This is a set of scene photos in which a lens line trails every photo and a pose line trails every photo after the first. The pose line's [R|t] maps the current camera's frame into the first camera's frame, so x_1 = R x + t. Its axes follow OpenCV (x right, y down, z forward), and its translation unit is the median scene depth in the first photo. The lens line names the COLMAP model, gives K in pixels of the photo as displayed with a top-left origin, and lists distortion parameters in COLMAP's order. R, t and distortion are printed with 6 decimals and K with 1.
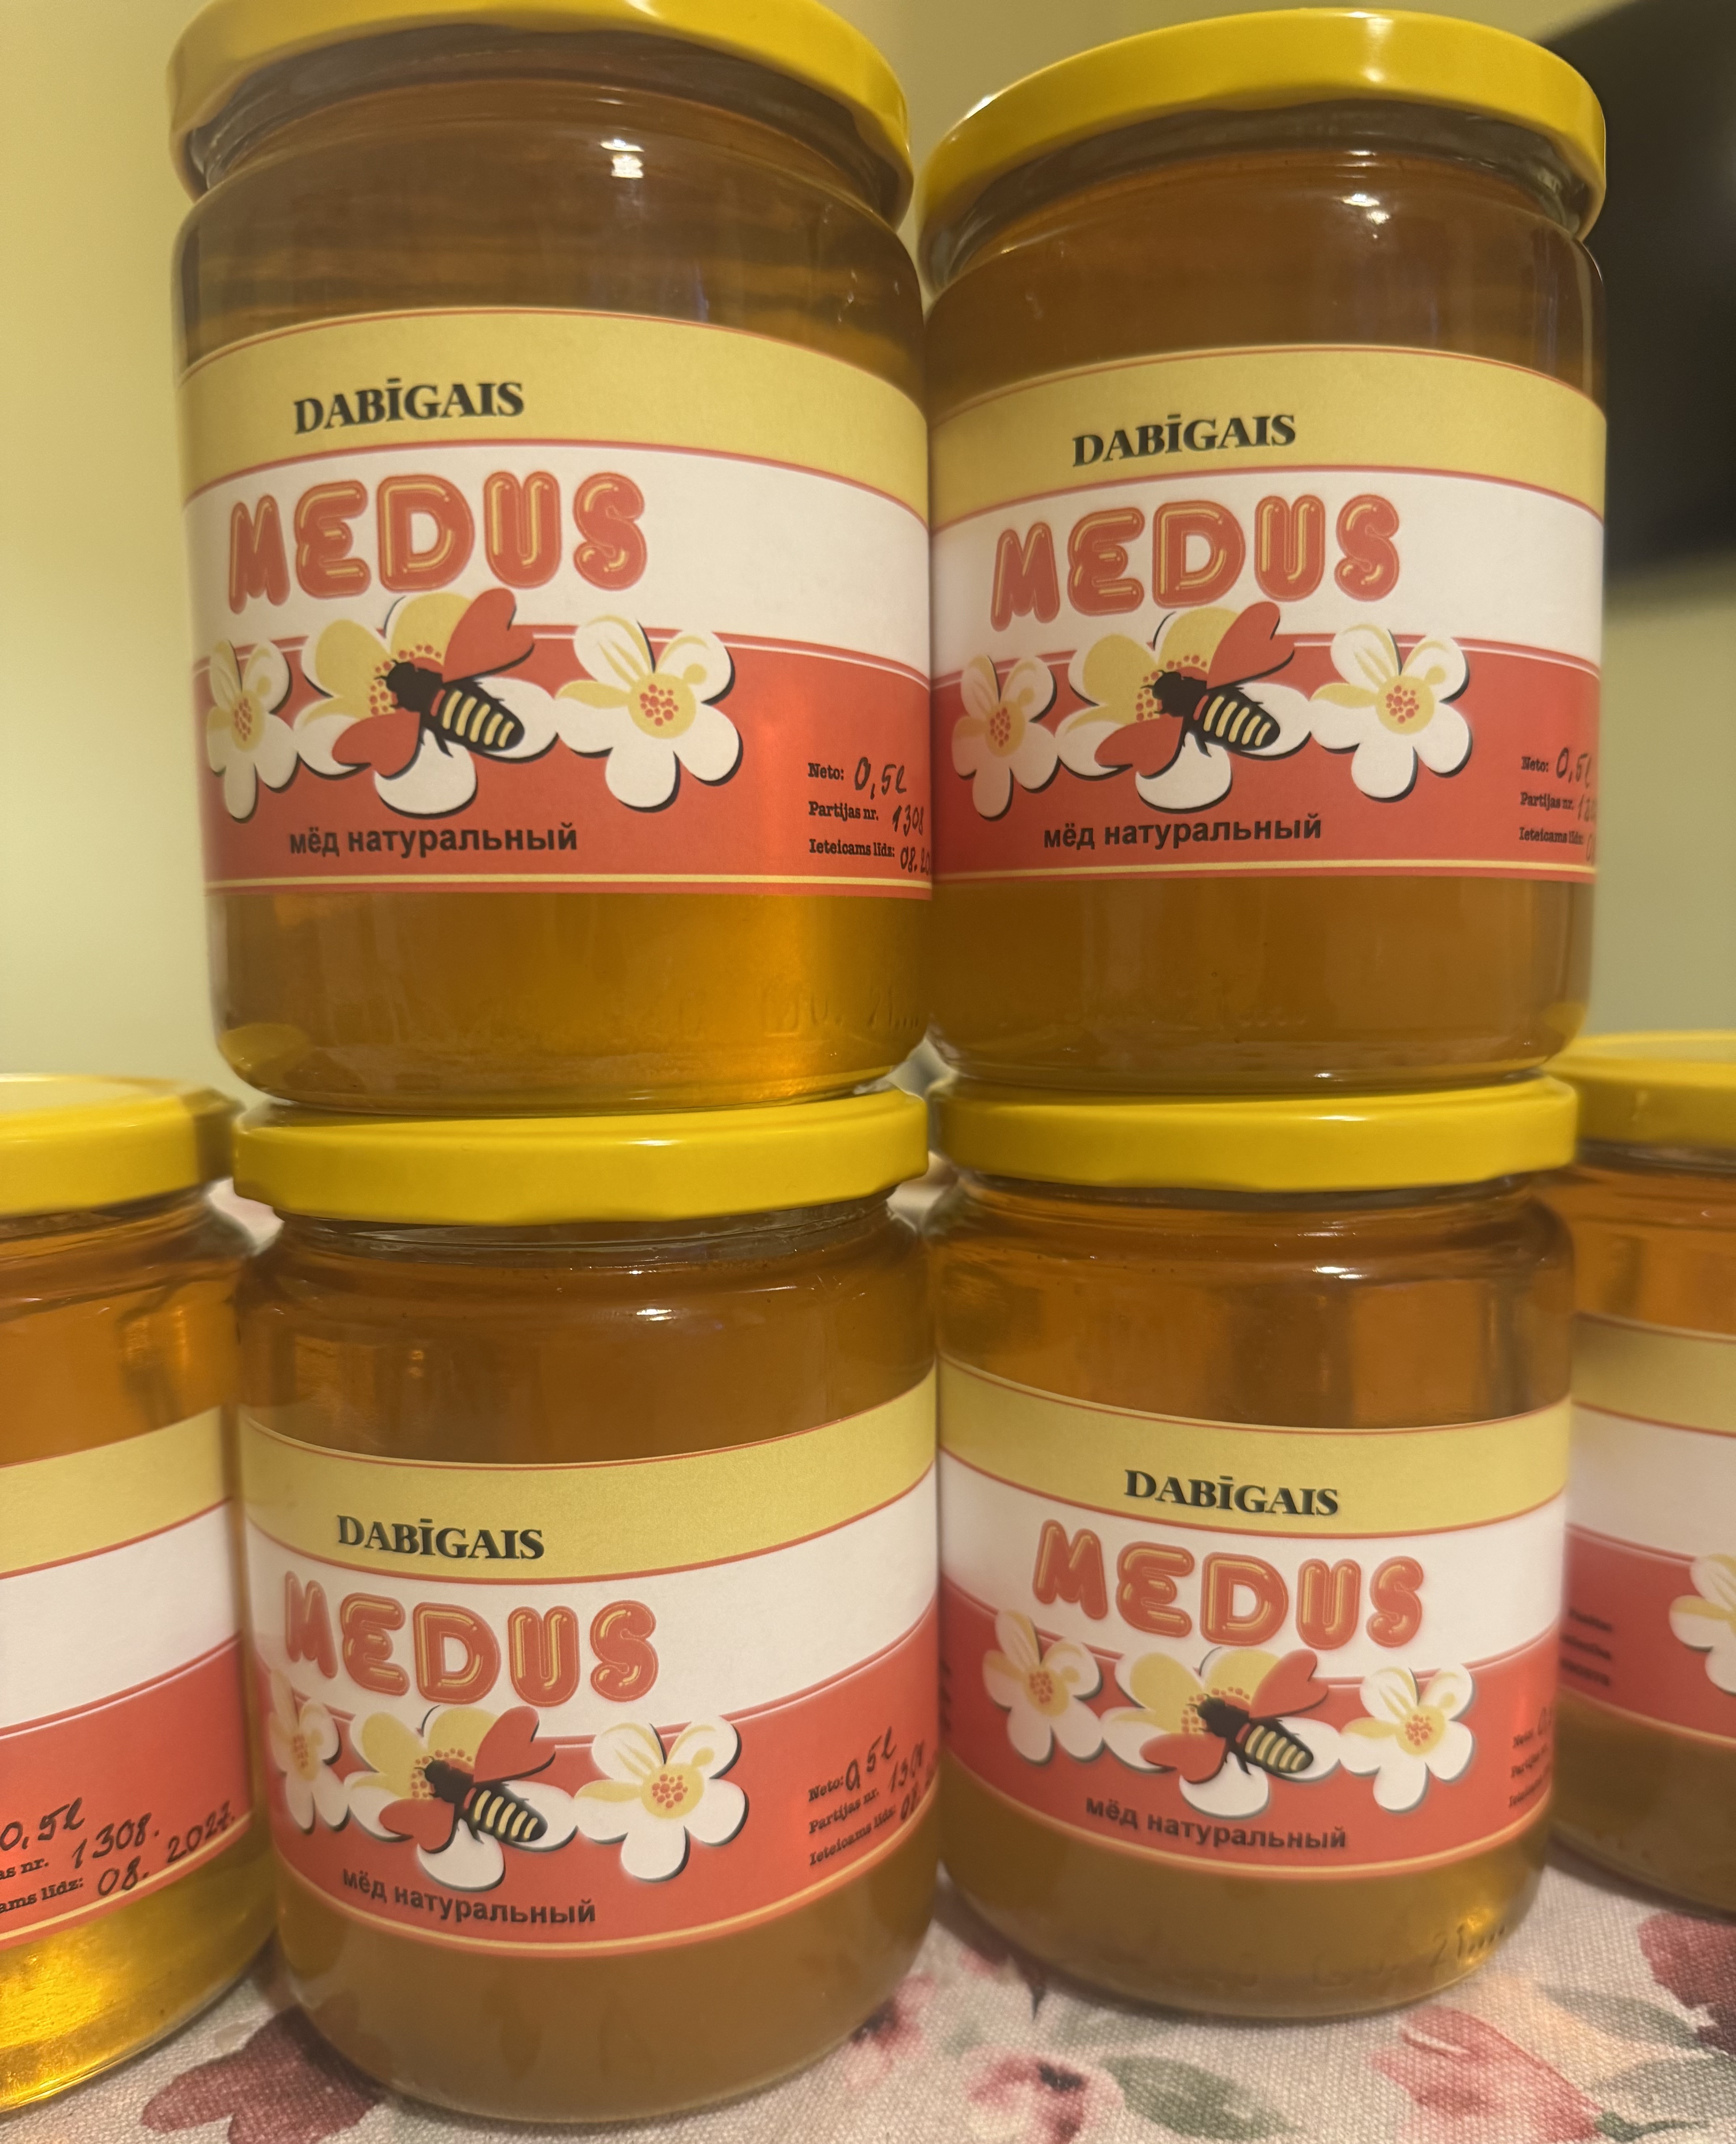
lens RADIAL K [[1323.7, 0, 859.3], [0, 1323.7, 1079.4], [0, 0, 1]] dist [-0.095579, -0.006060]
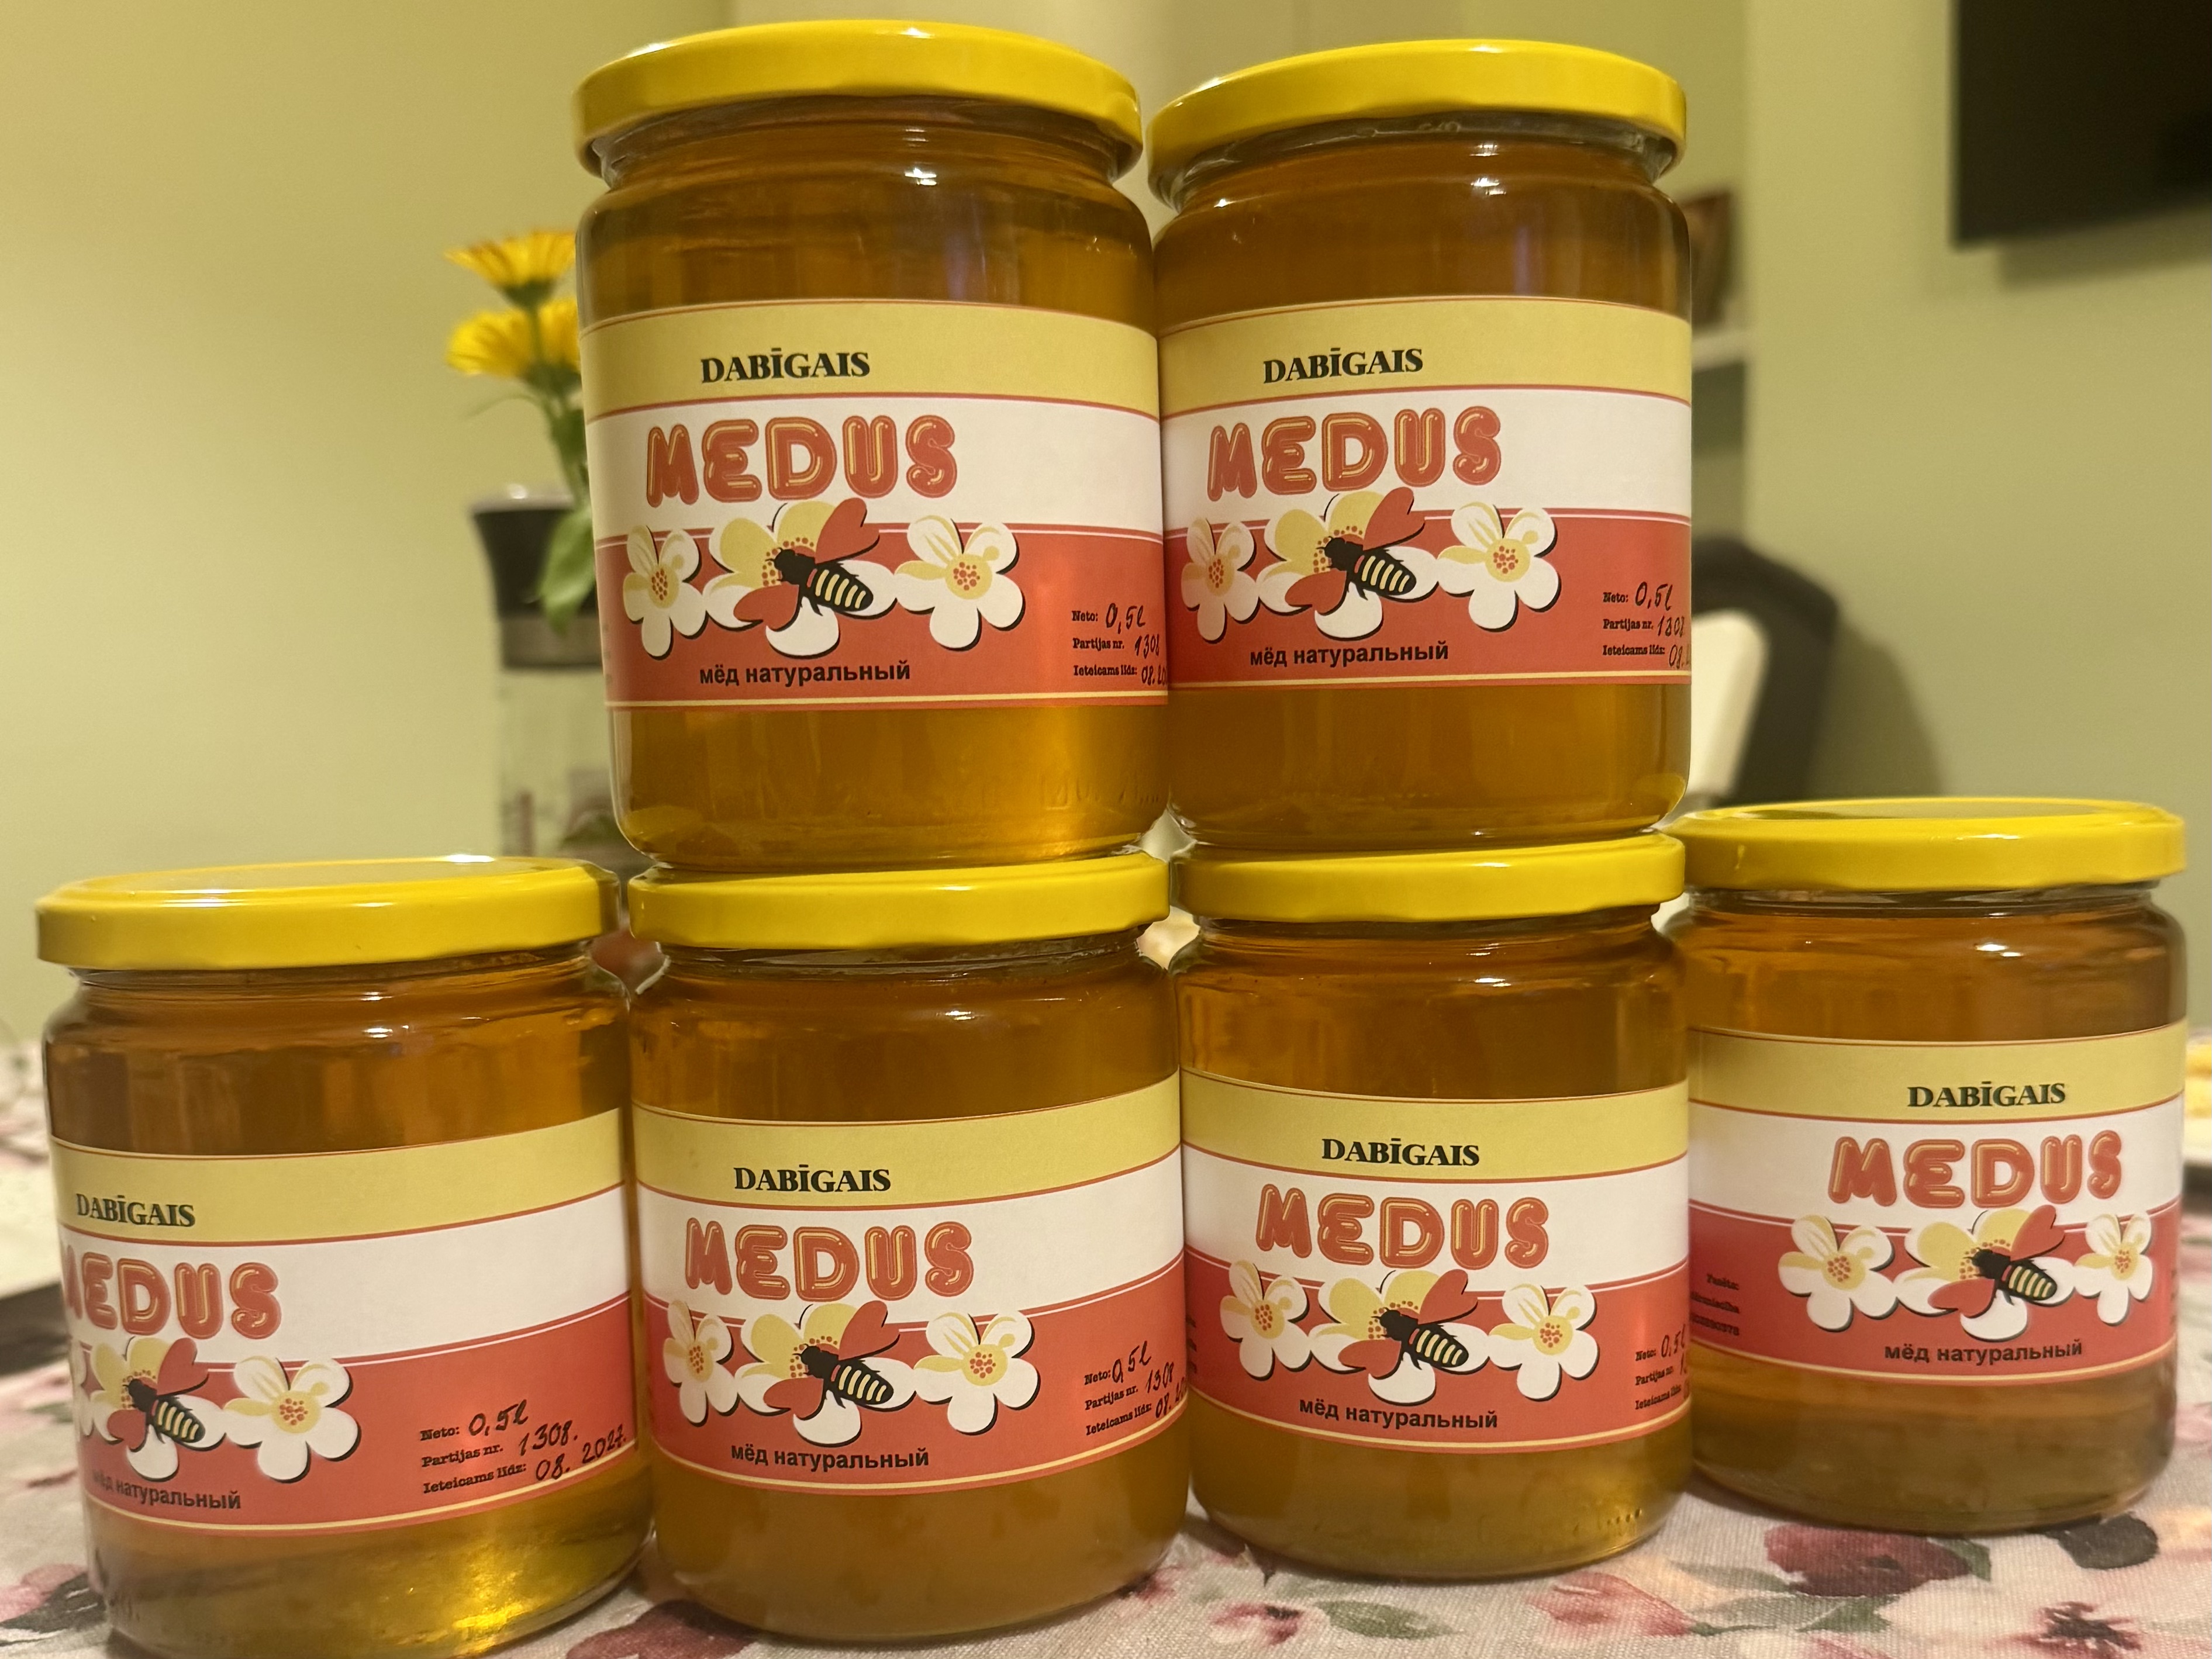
lens RADIAL K [[1556.3, 0, 1159.9], [0, 1556.3, 920.6], [0, 0, 1]] dist [0.004349, 0.003722]
pose [[0.999508, -0.016932, 0.026392, 0.004288], [0.016072, 0.999344, 0.032463, 0.030426], [-0.026925, -0.032023, 0.999124, -0.618259]]
